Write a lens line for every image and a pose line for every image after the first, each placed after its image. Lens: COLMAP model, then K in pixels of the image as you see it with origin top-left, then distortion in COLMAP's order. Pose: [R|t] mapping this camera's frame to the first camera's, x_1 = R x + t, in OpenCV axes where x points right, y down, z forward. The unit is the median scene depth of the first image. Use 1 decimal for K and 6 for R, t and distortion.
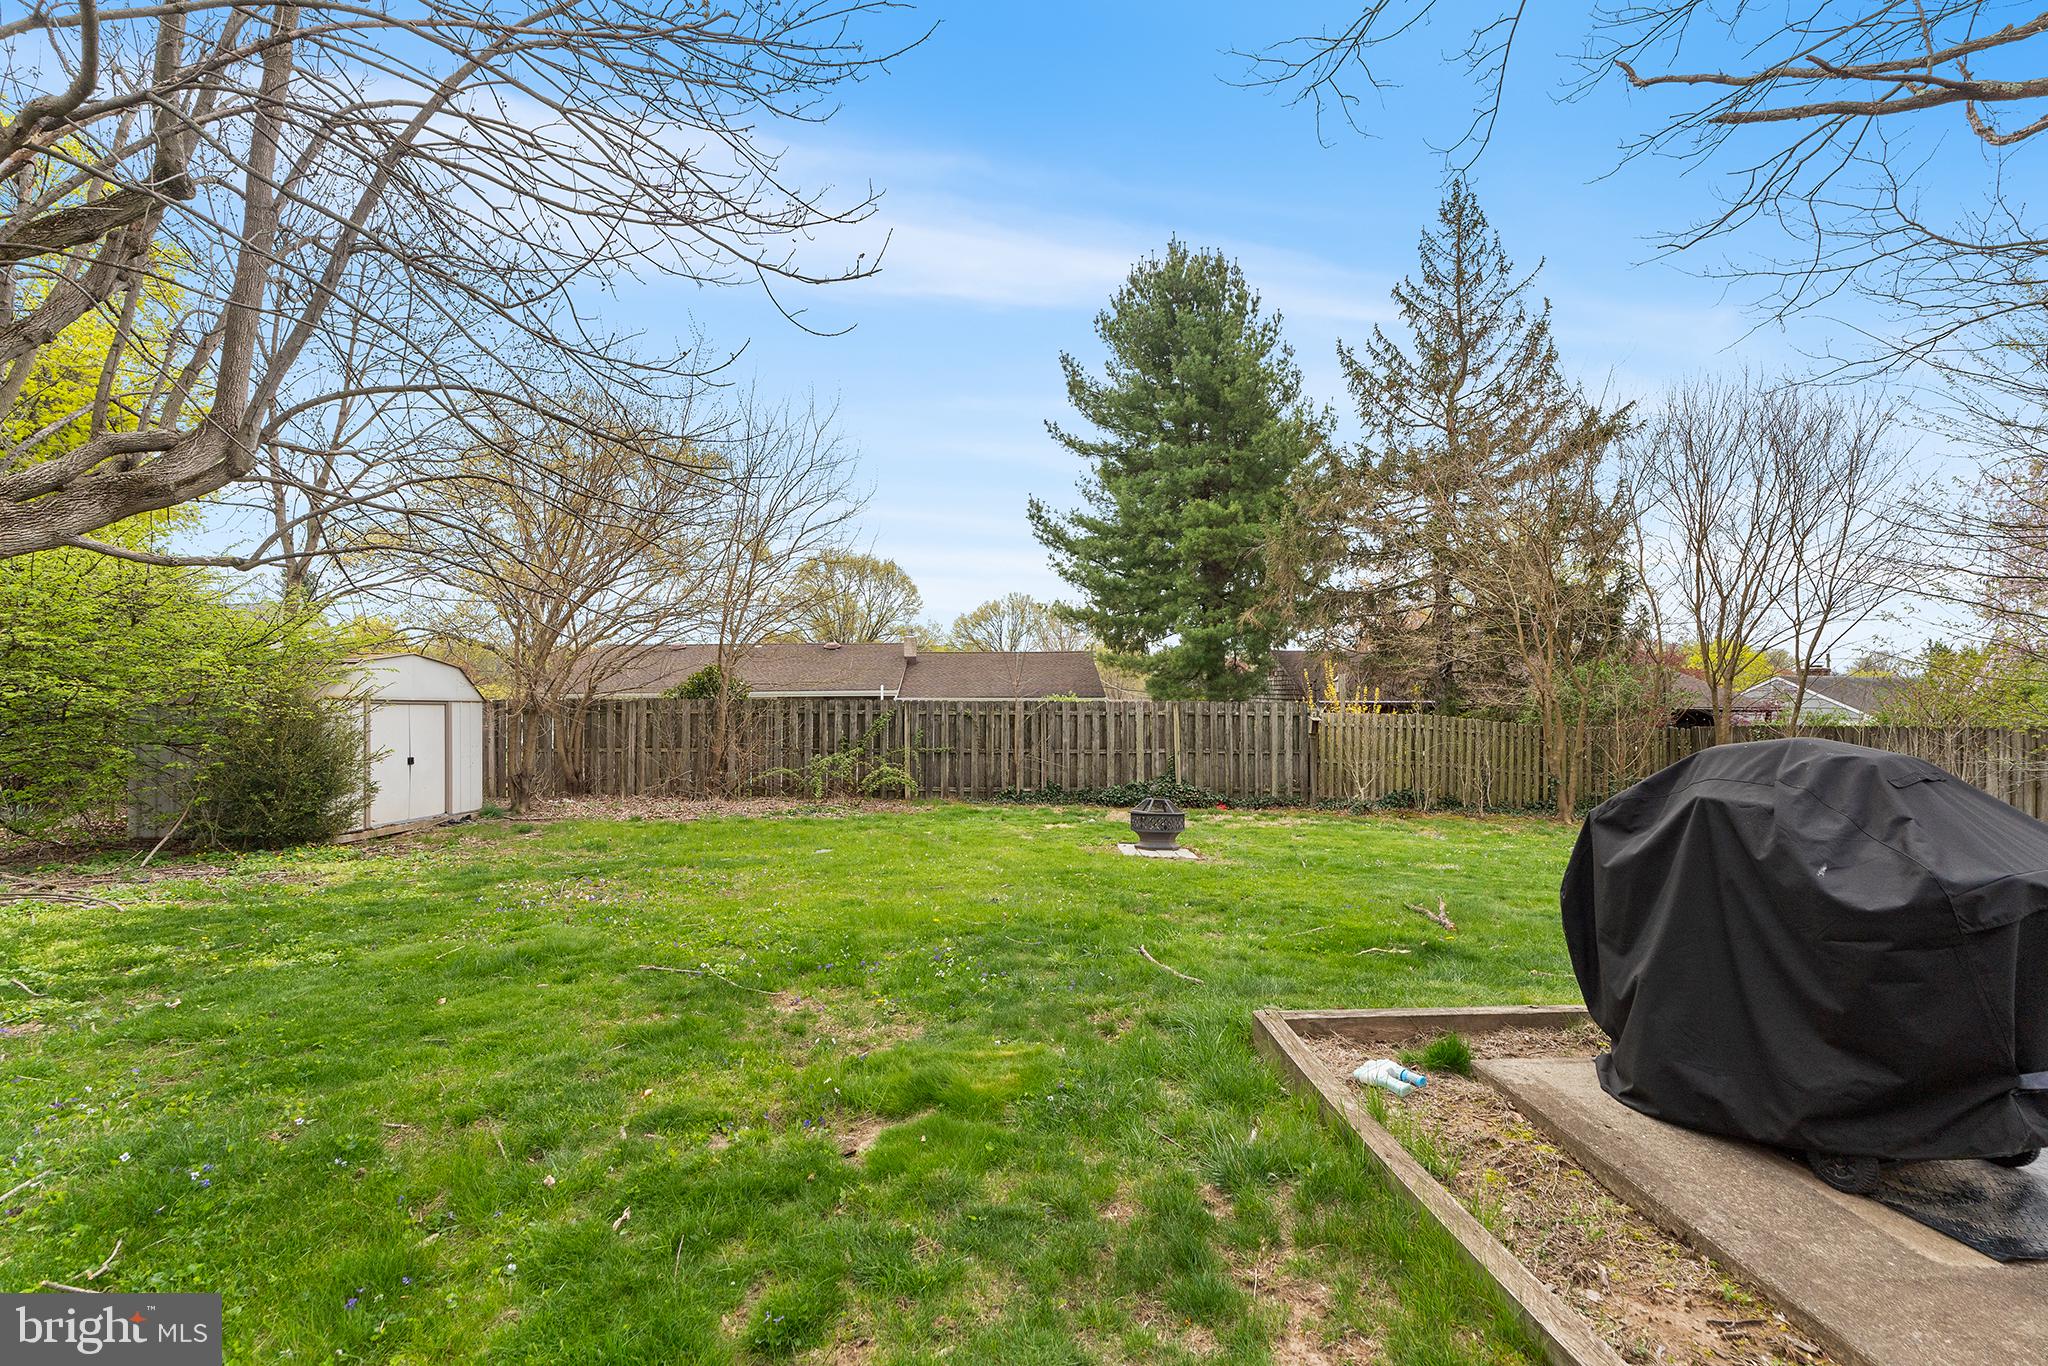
lens RADIAL K [[914.0, 0, 1021.7], [0, 914.0, 690.1], [0, 0, 1]] dist [-0.000721, -0.000197]
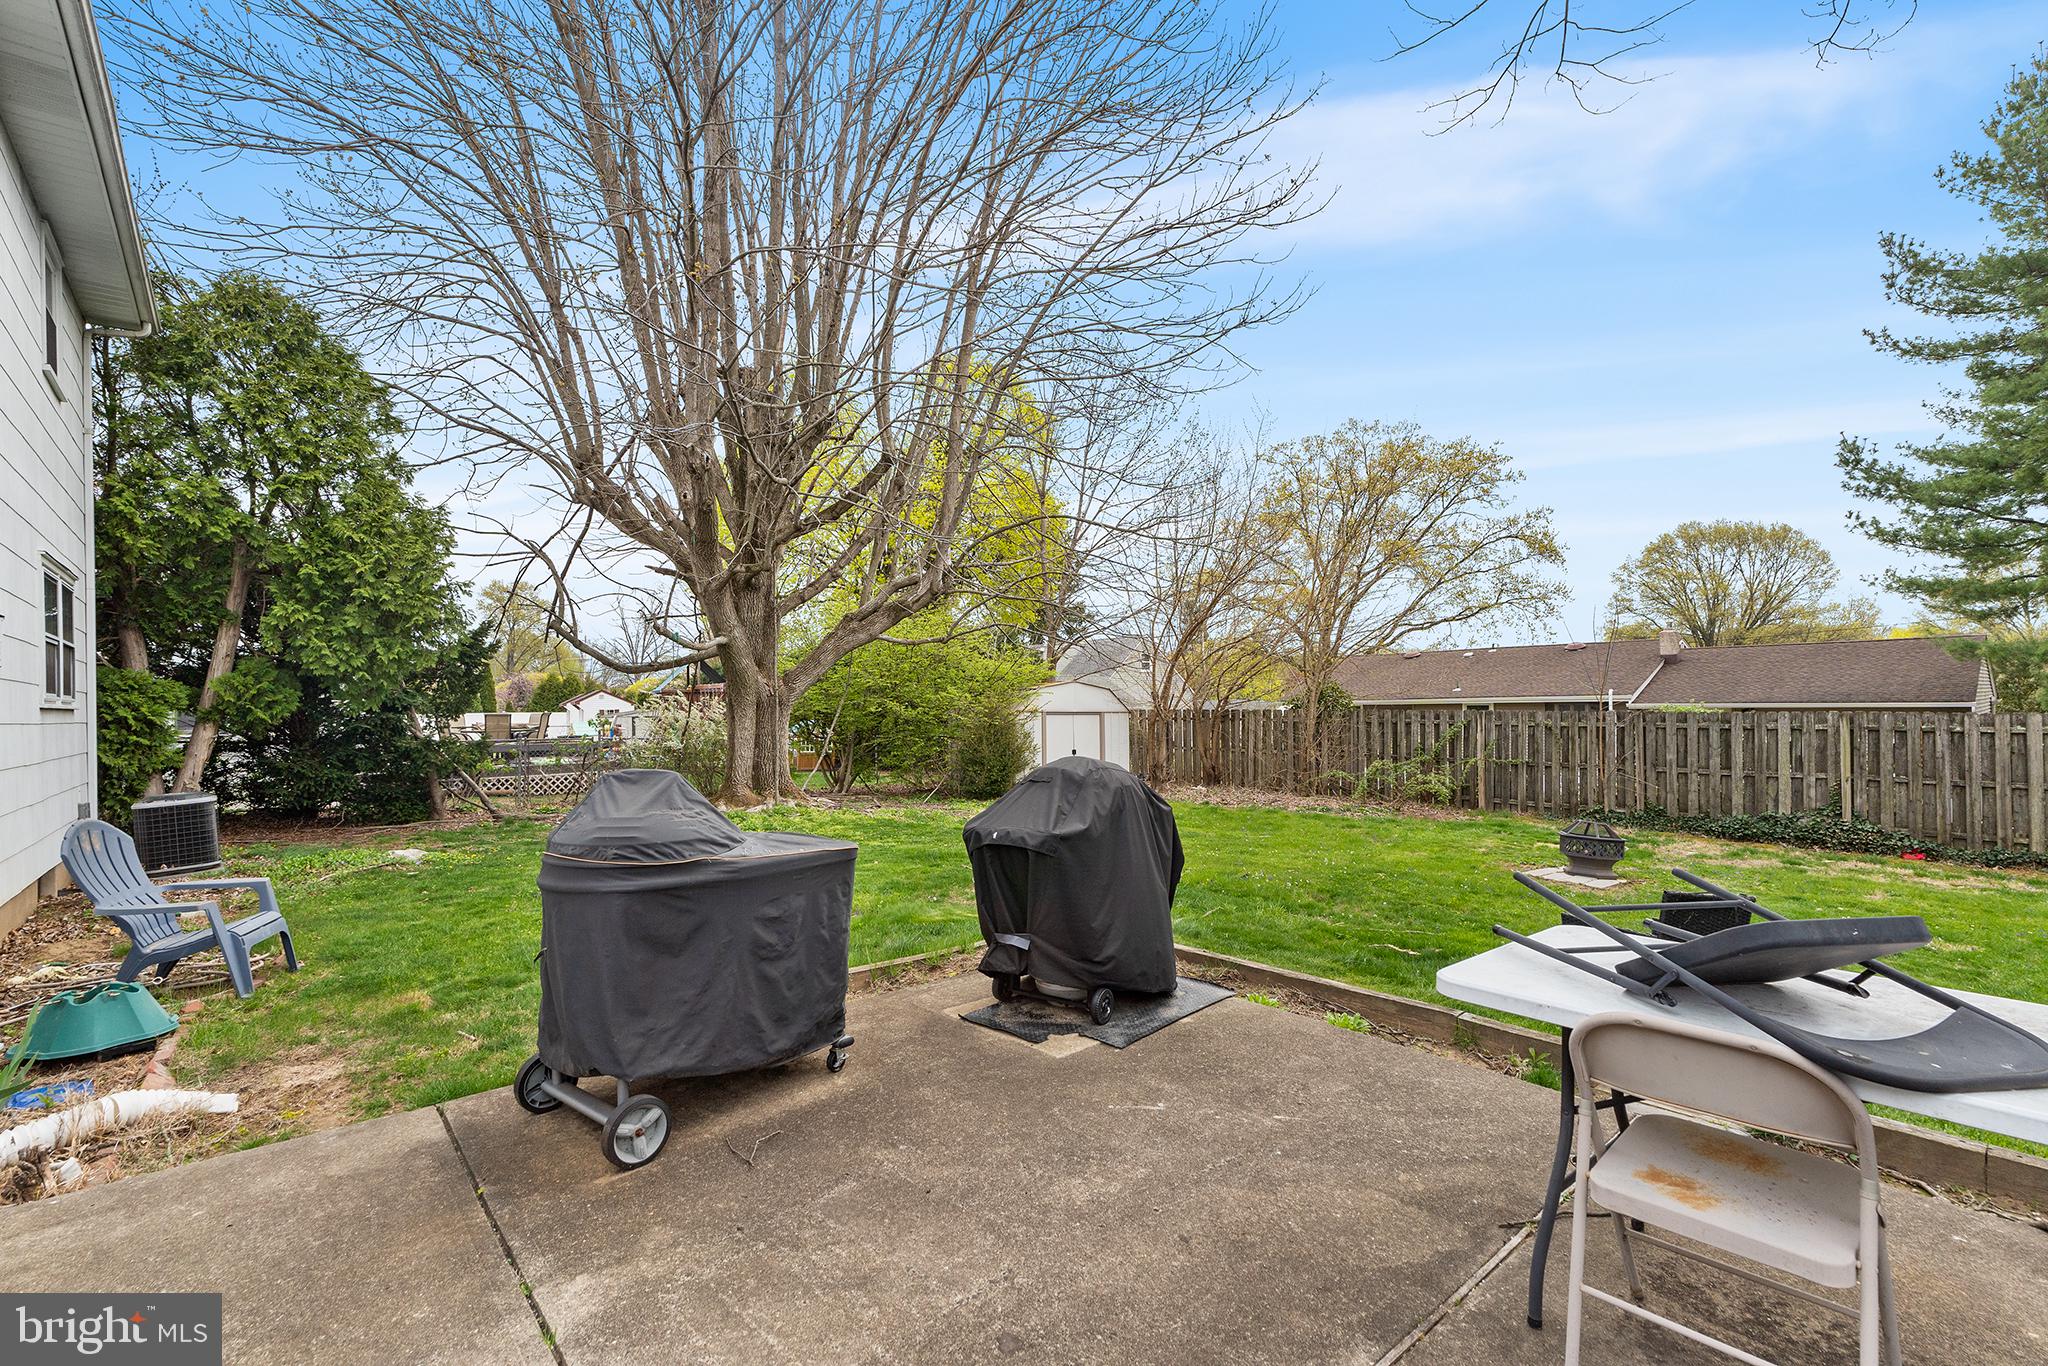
lens RADIAL K [[914.0, 0, 1021.7], [0, 914.0, 690.1], [0, 0, 1]] dist [-0.000721, -0.000197]
pose [[0.622988, -0.016837, -0.782050, 0.338819], [0.015433, 0.999838, -0.009232, -0.009262], [0.782079, -0.006318, 0.623147, -0.011444]]
